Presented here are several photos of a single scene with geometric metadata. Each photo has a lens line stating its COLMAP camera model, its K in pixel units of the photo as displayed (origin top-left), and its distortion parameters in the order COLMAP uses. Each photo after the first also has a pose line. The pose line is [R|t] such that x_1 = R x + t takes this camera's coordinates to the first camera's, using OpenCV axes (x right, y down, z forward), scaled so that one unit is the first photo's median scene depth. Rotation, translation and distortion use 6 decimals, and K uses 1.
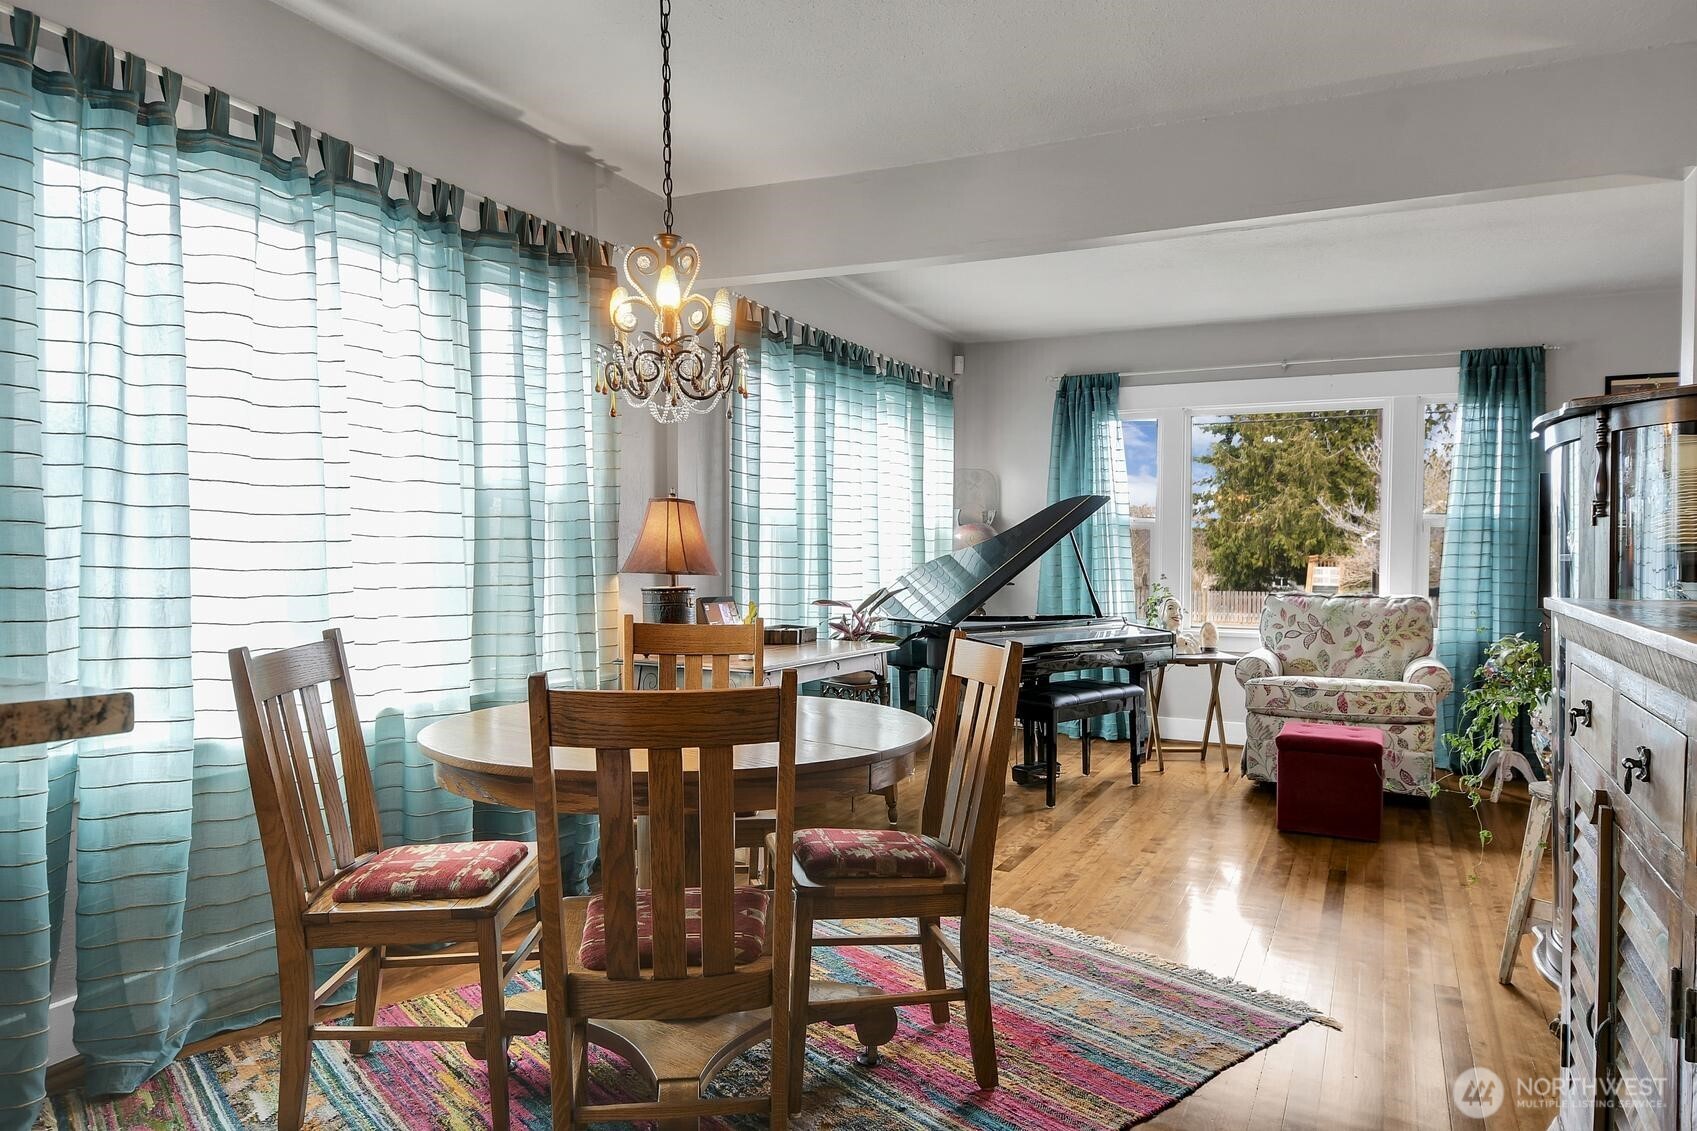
lens RADIAL K [[1091.1, 0, 852.4], [0, 1091.1, 572.2], [0, 0, 1]] dist [0.026305, -0.026031]
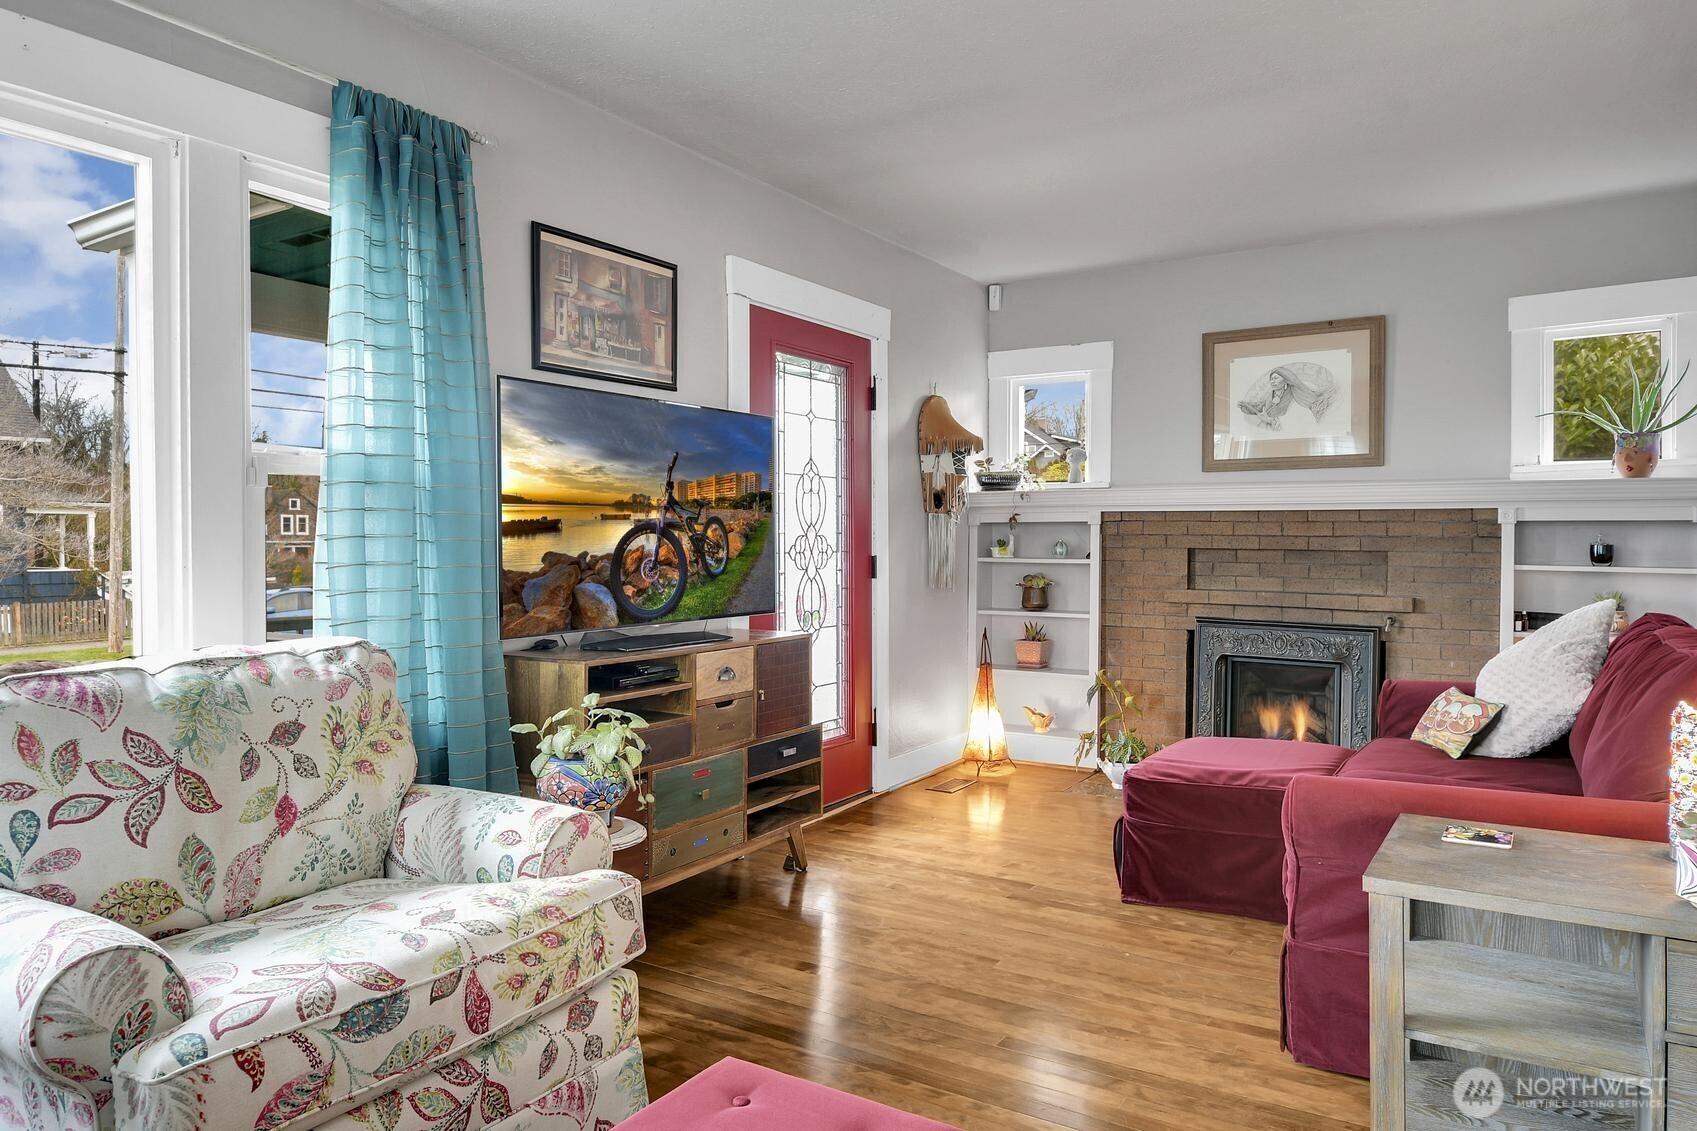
lens RADIAL K [[1091.1, 0, 854.9], [0, 1091.1, 556.1], [0, 0, 1]] dist [0.026305, -0.026031]
pose [[0.094981, -0.020072, 0.995277, 0.129958], [0.028060, 0.999453, 0.017479, -0.010263], [-0.995084, 0.026267, 0.095492, 0.762524]]
